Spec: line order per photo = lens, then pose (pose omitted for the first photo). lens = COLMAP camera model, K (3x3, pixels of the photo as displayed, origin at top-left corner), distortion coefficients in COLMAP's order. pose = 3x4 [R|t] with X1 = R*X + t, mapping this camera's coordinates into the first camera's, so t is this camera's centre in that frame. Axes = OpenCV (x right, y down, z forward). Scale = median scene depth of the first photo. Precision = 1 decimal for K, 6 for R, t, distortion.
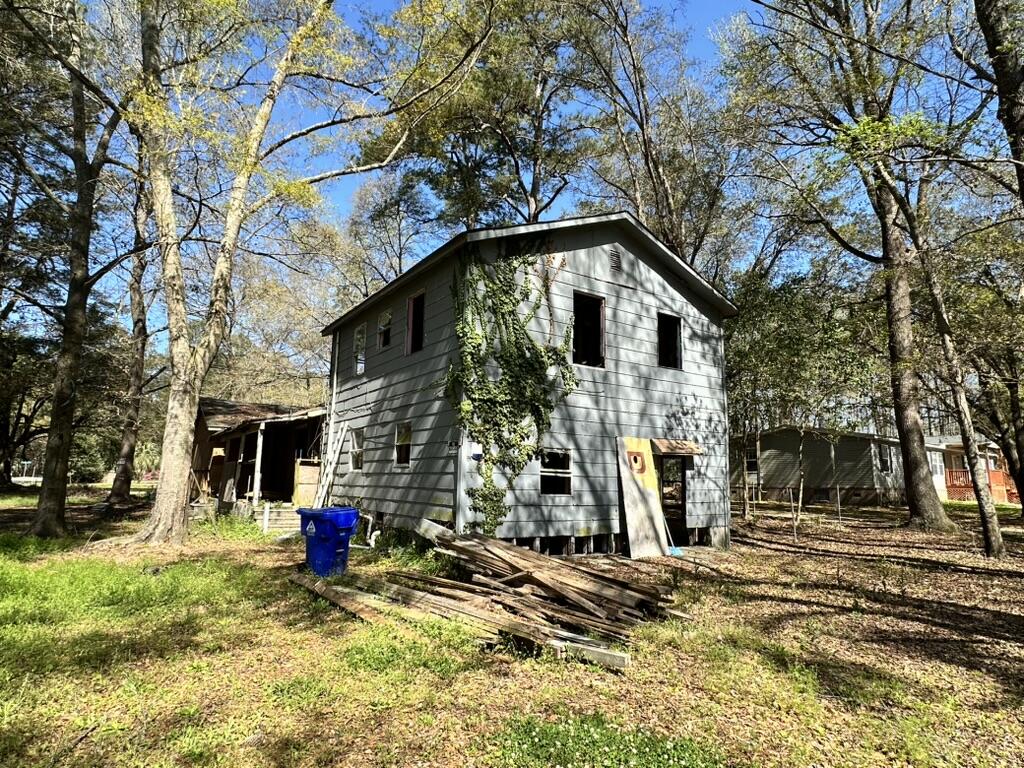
lens RADIAL K [[574.1, 0, 504.8], [0, 574.1, 376.8], [0, 0, 1]] dist [-0.002178, -0.000281]
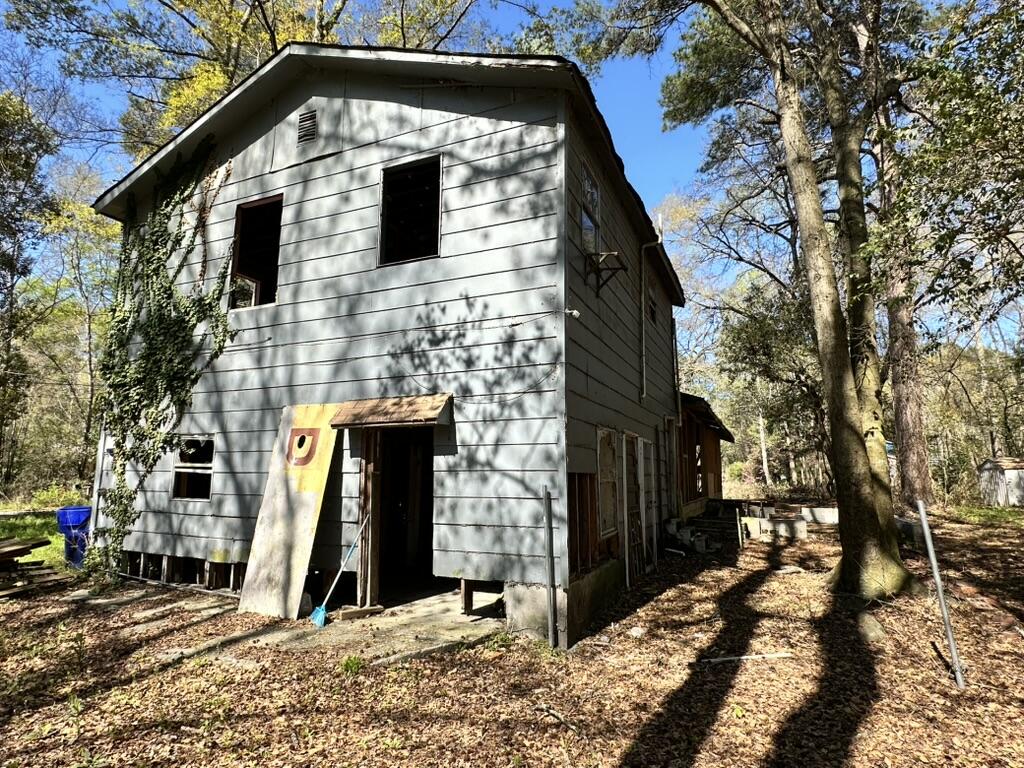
lens RADIAL K [[574.1, 0, 508.5], [0, 574.1, 387.9], [0, 0, 1]] dist [-0.002178, -0.000281]
pose [[0.533164, -0.148035, -0.832959, 0.827201], [0.147984, 0.985711, -0.080461, 0.167634], [0.832968, -0.080366, 0.547453, 0.861347]]
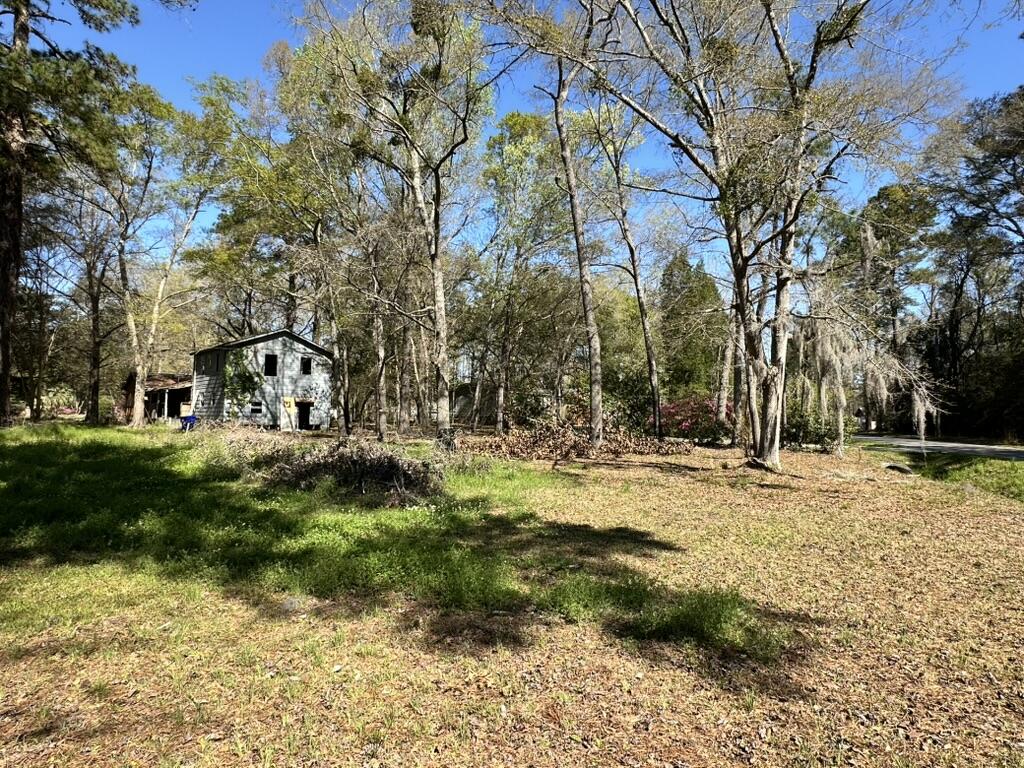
lens RADIAL K [[574.1, 0, 513.9], [0, 574.1, 388.6], [0, 0, 1]] dist [-0.002178, -0.000281]
pose [[0.987602, 0.011803, 0.156531, 1.020773], [-0.031350, 0.991911, 0.123003, -0.406211], [-0.153813, -0.126386, 0.979984, -2.524713]]
